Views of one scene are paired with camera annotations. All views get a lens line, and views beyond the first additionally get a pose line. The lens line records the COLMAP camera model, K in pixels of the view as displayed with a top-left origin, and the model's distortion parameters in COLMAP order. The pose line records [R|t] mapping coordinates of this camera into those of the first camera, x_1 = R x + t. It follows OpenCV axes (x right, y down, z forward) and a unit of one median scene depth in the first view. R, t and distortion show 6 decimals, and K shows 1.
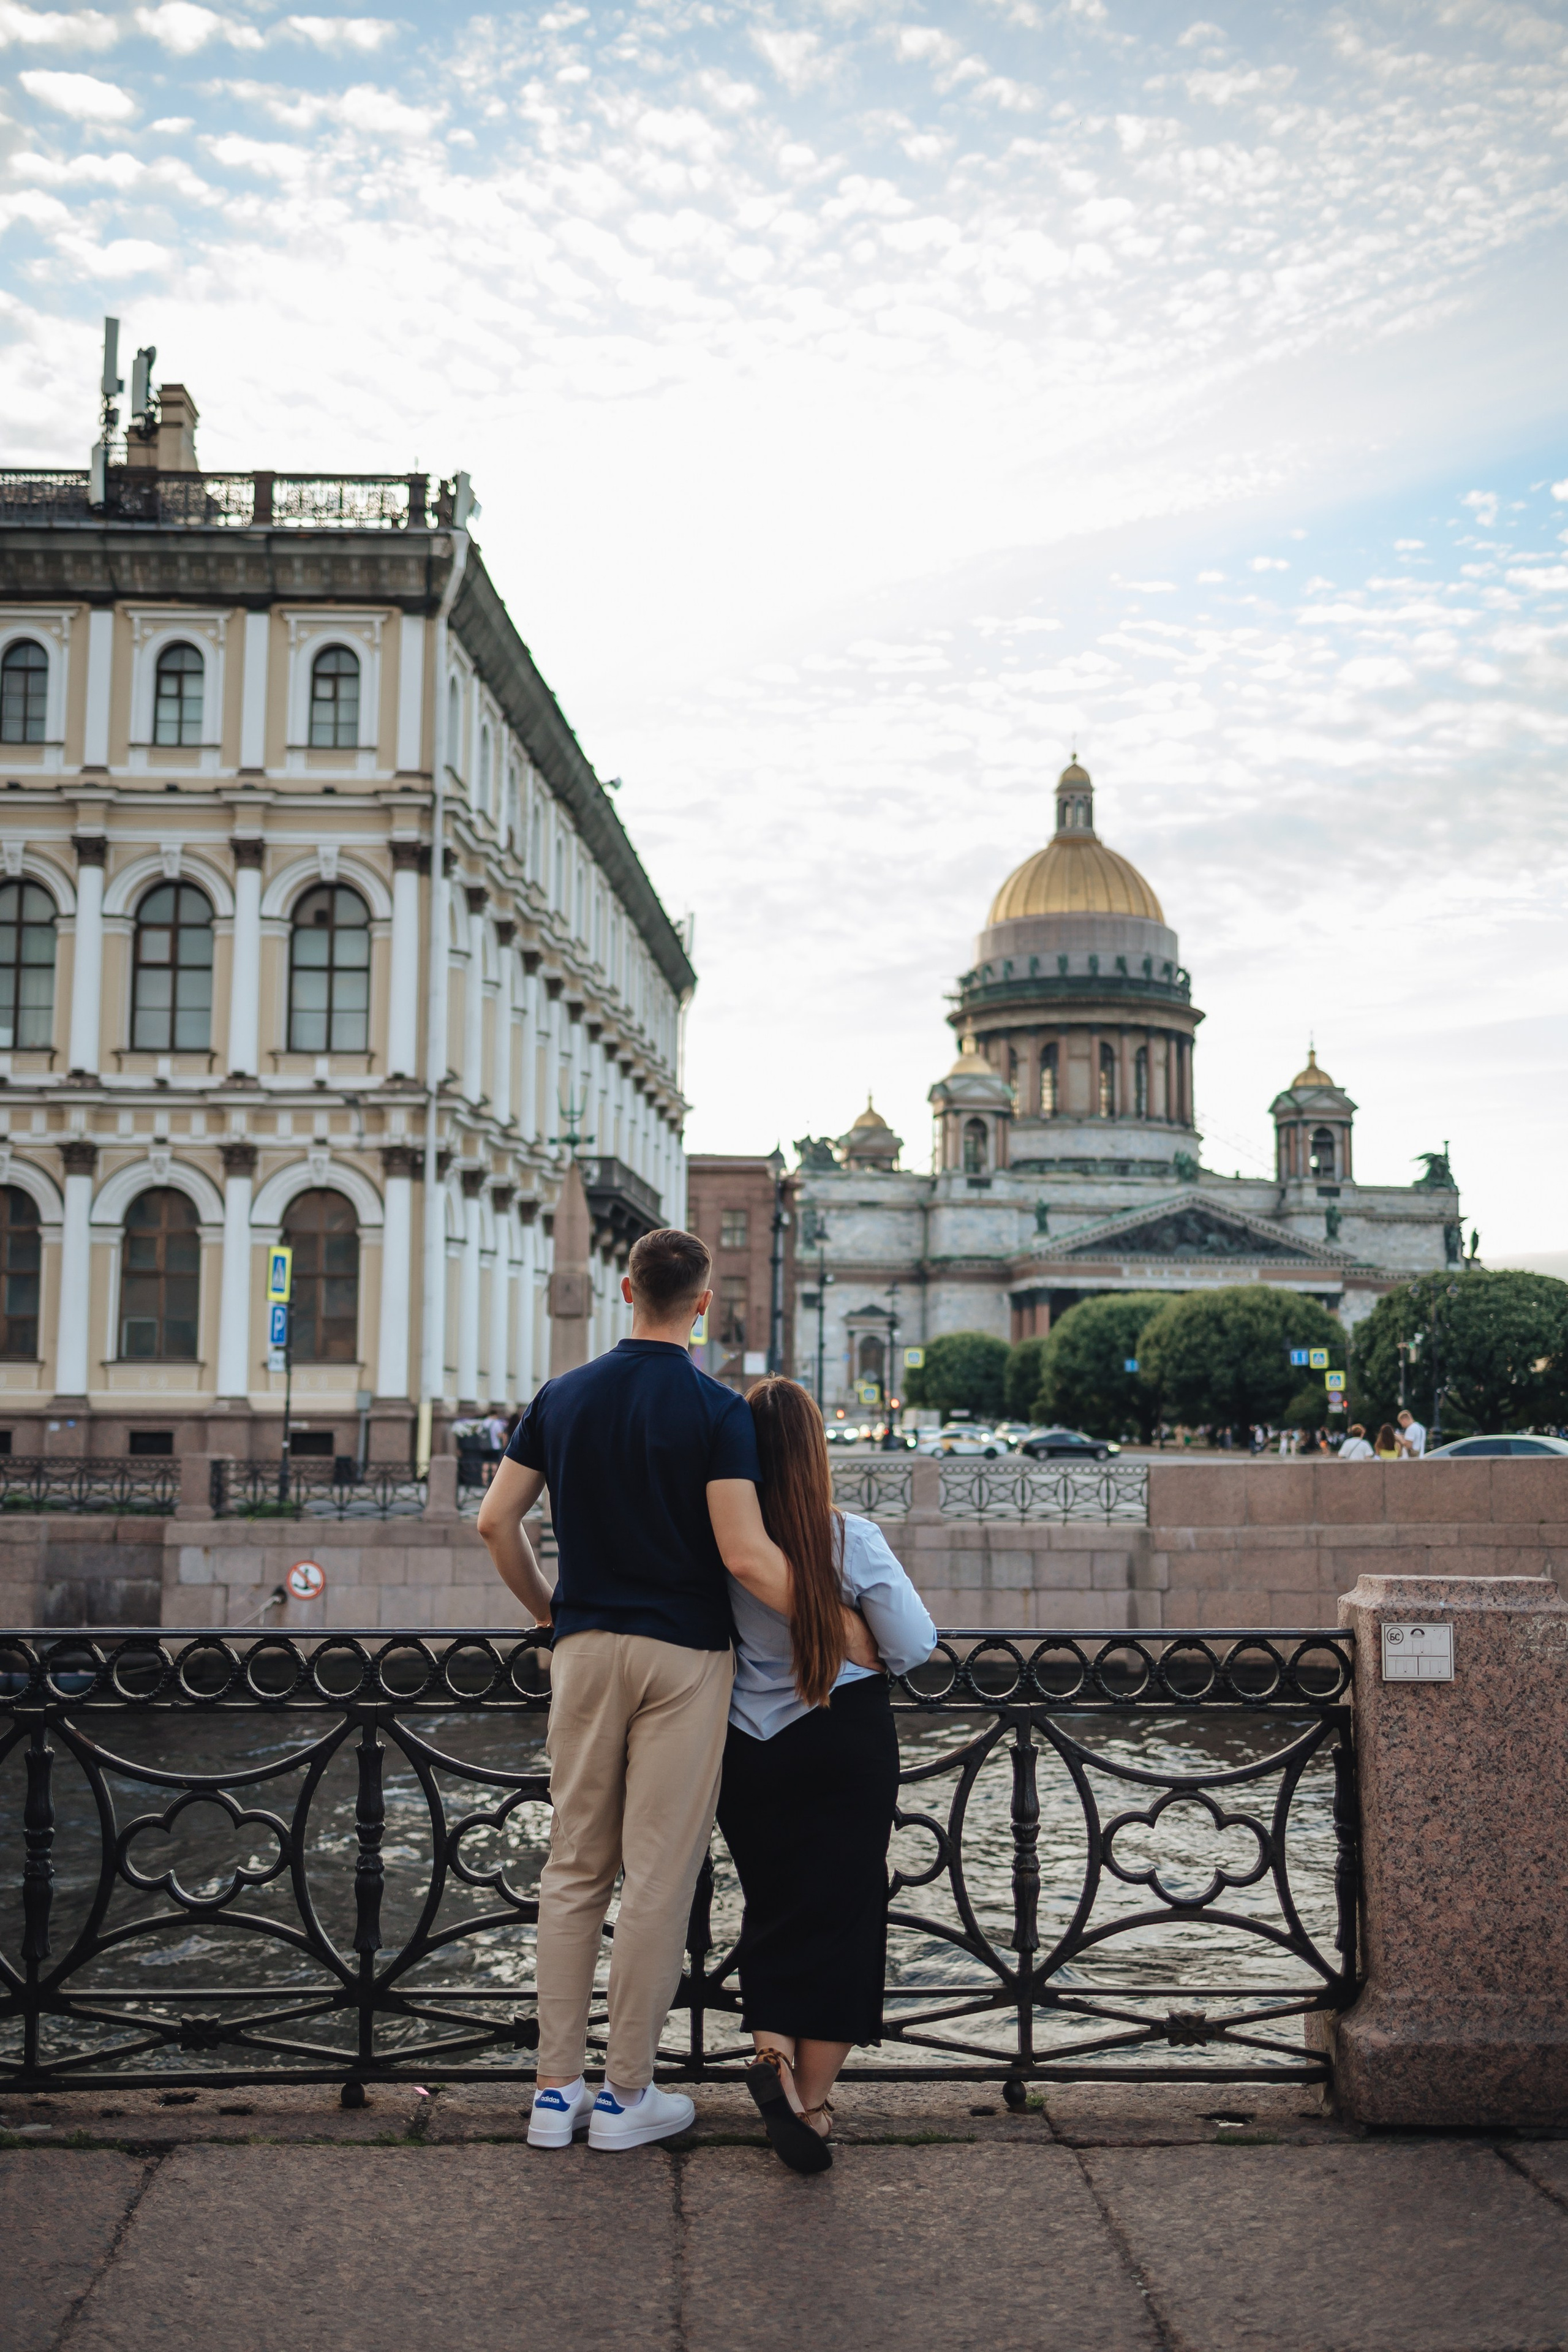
lens RADIAL K [[2138.7, 0, 788.0], [0, 2138.7, 1206.4], [0, 0, 1]] dist [-0.011455, -0.006210]
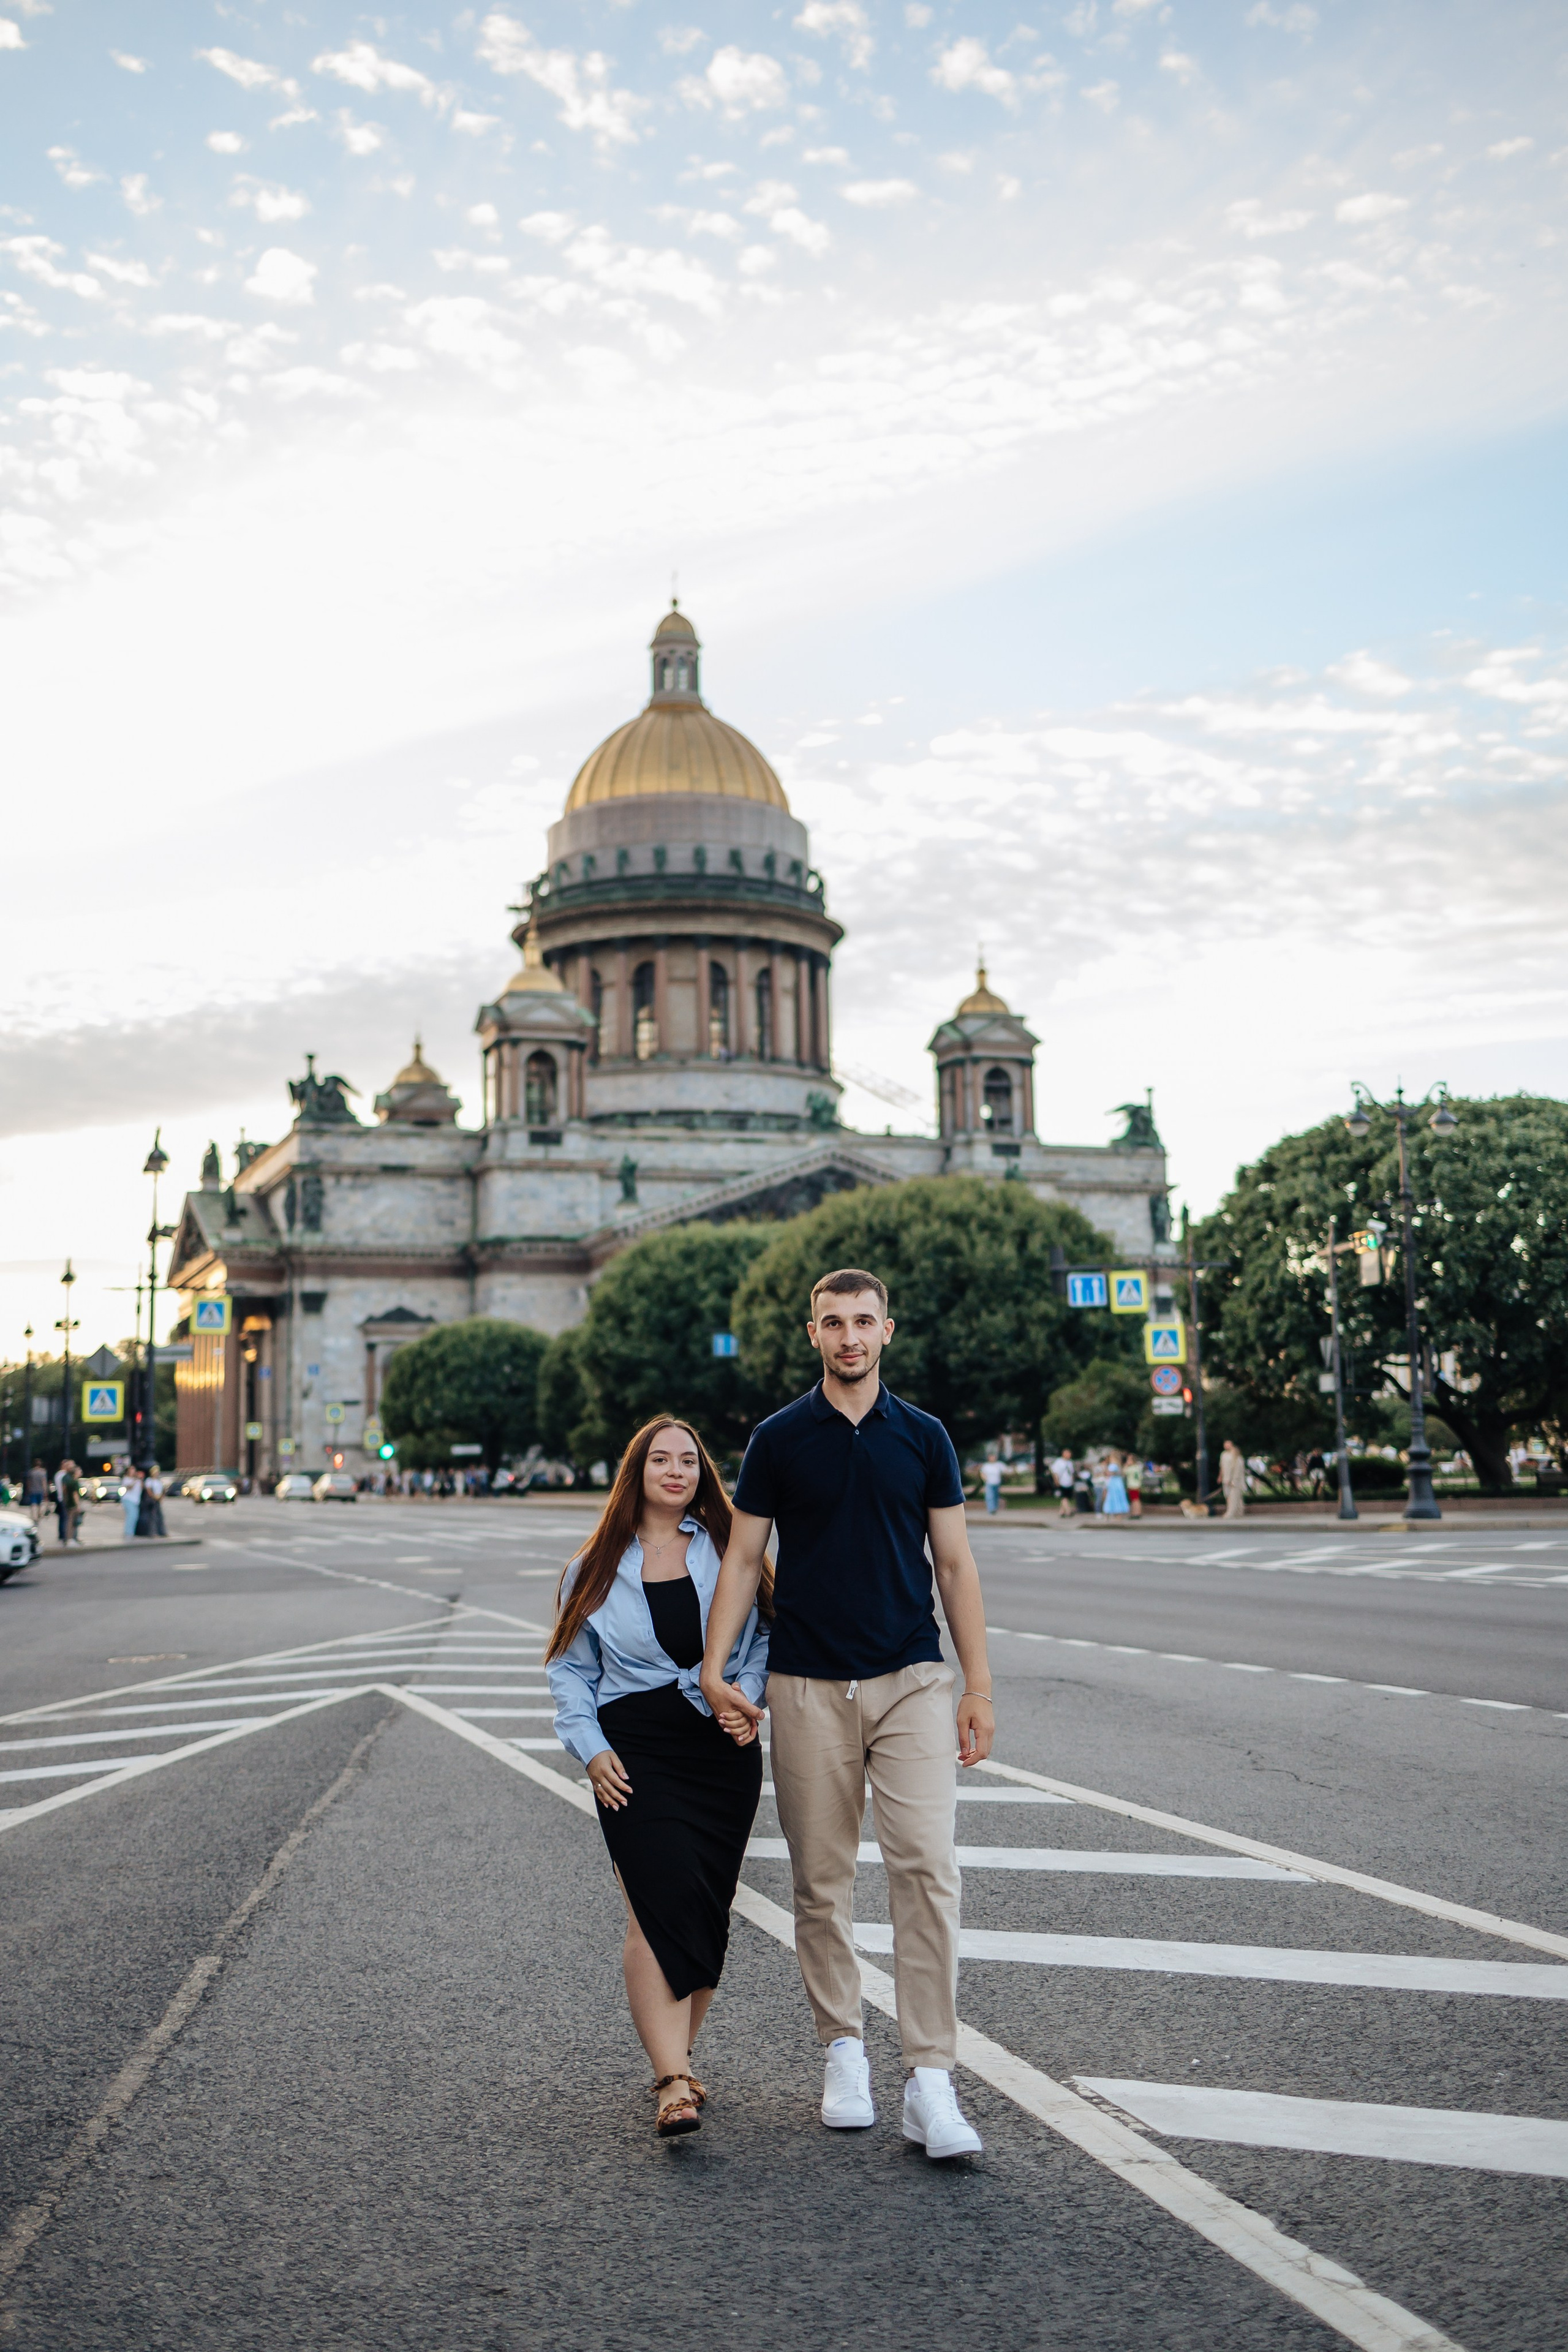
lens RADIAL K [[2292.4, 0, 766.1], [0, 2292.4, 1184.5], [0, 0, 1]] dist [0.003063, 0.012085]
pose [[0.987231, -0.007479, 0.159120, 0.040262], [0.010962, 0.999719, -0.021024, 0.023245], [-0.158918, 0.022500, 0.987035, 0.218979]]
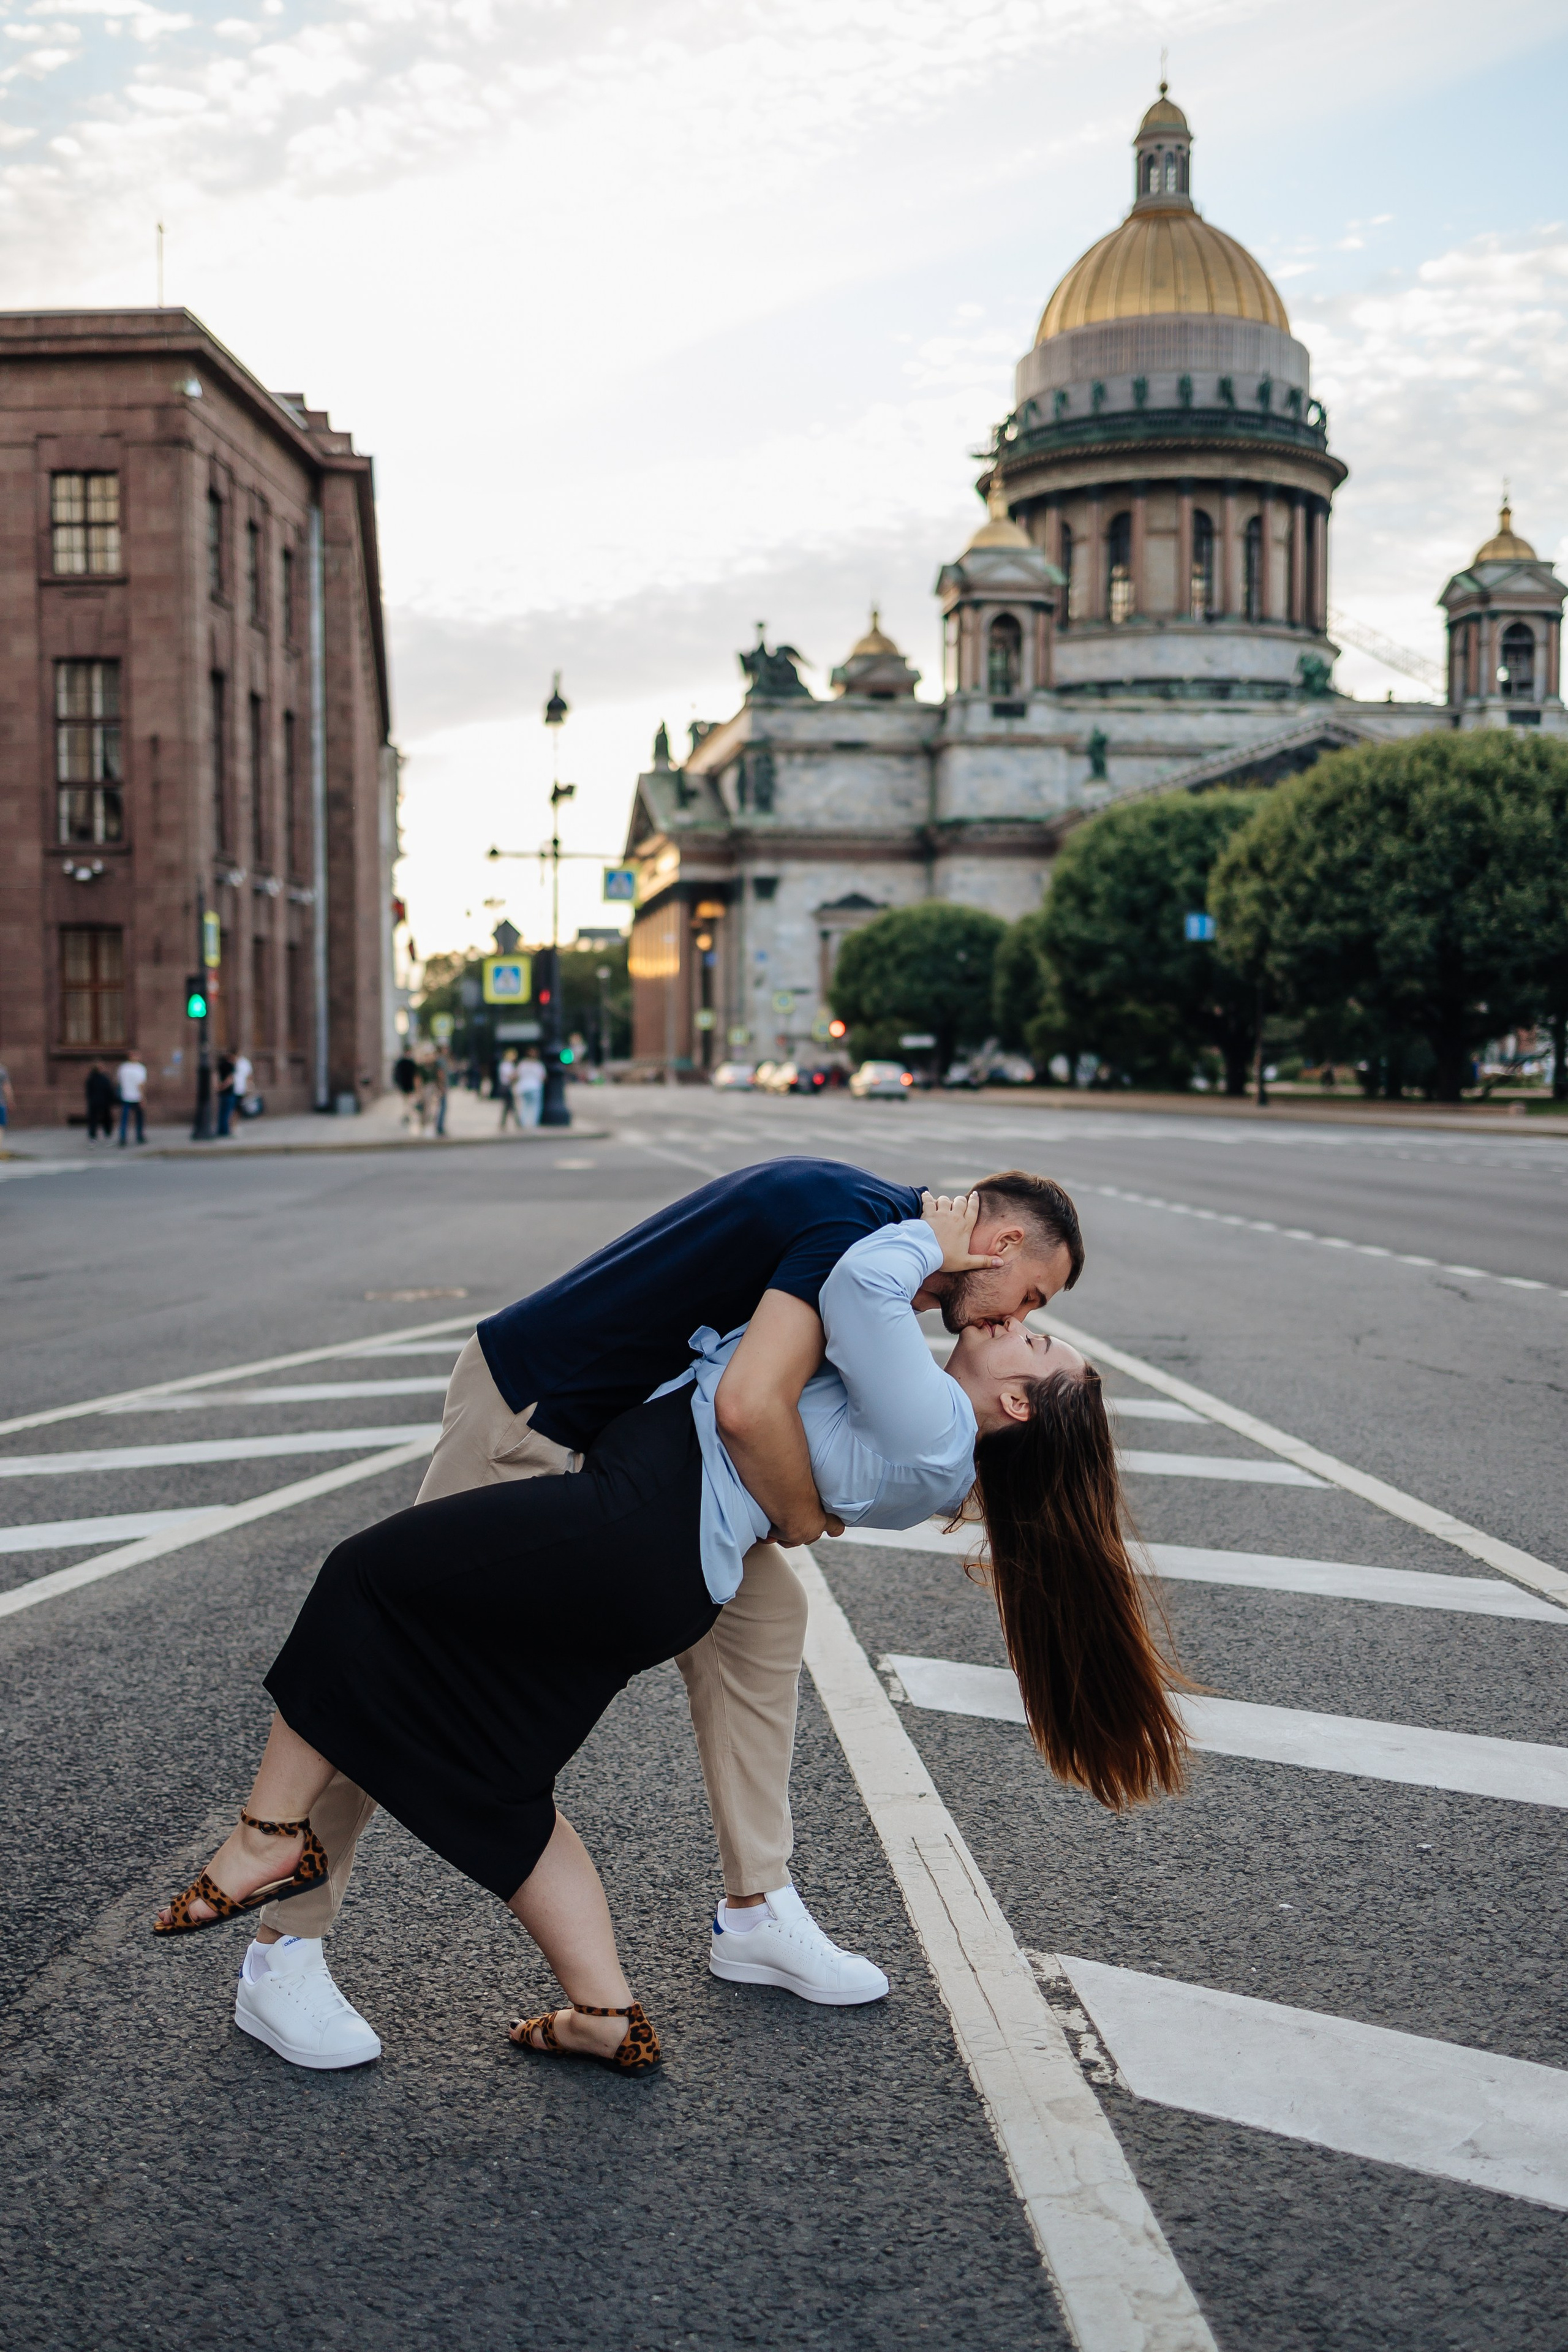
lens RADIAL K [[2356.4, 0, 783.6], [0, 2356.4, 1215.7], [0, 0, 1]] dist [0.012320, -0.011524]
pose [[0.999394, -0.008934, -0.033642, 0.042855], [0.014310, 0.986502, 0.163125, 0.025401], [0.031731, -0.163507, 0.986032, 0.237278]]
